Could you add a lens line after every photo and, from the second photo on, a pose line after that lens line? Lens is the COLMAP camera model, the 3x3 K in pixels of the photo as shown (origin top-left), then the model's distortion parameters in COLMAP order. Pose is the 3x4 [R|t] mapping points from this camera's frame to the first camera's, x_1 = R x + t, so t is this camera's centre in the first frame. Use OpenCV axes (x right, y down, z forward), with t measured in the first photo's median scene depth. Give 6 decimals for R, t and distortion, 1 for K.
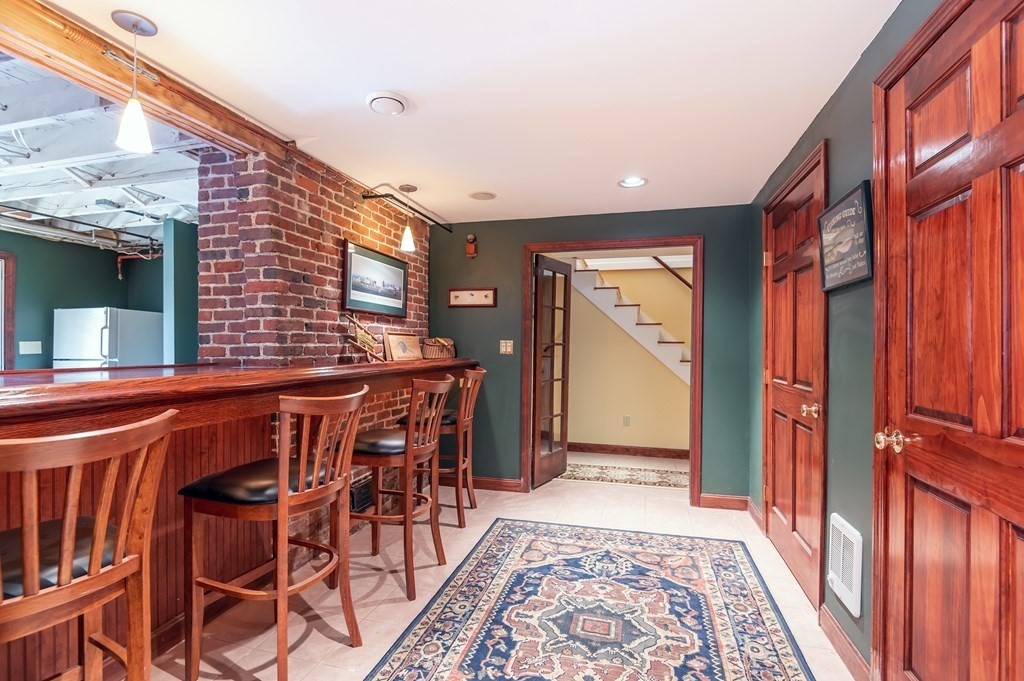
lens RADIAL K [[468.2, 0, 515.4], [0, 468.2, 347.1], [0, 0, 1]] dist [0.006302, -0.007893]
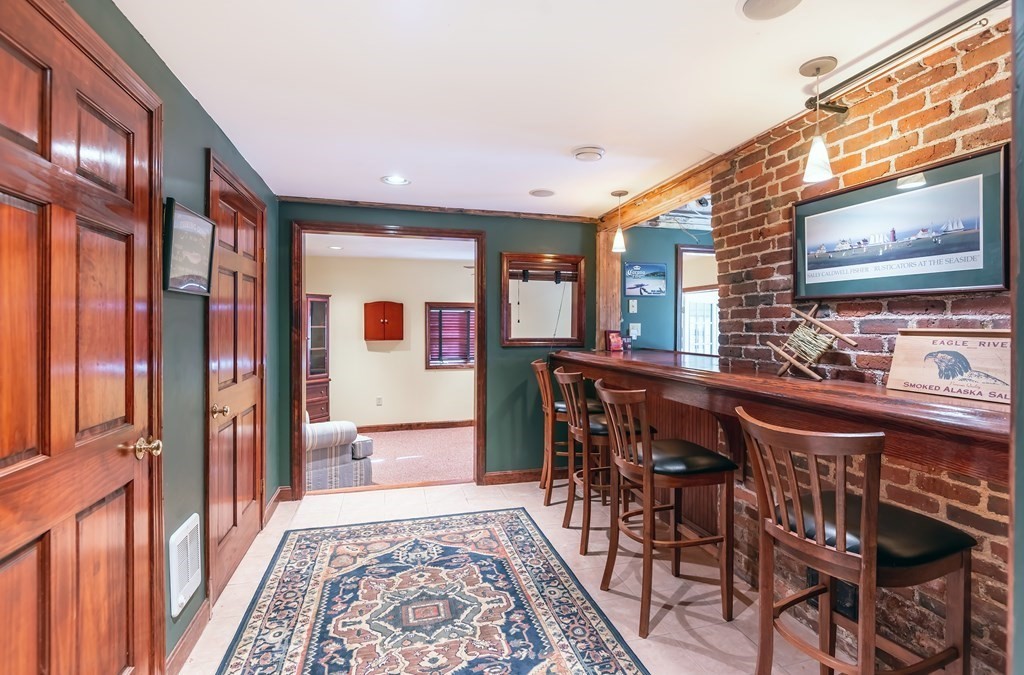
lens RADIAL K [[468.2, 0, 517.2], [0, 468.2, 326.9], [0, 0, 1]] dist [0.006302, -0.007893]
pose [[-0.860106, -0.003344, -0.510105, 0.427580], [-0.004757, 0.999988, 0.001466, -0.044110], [0.510093, 0.003687, -0.860111, 1.594966]]
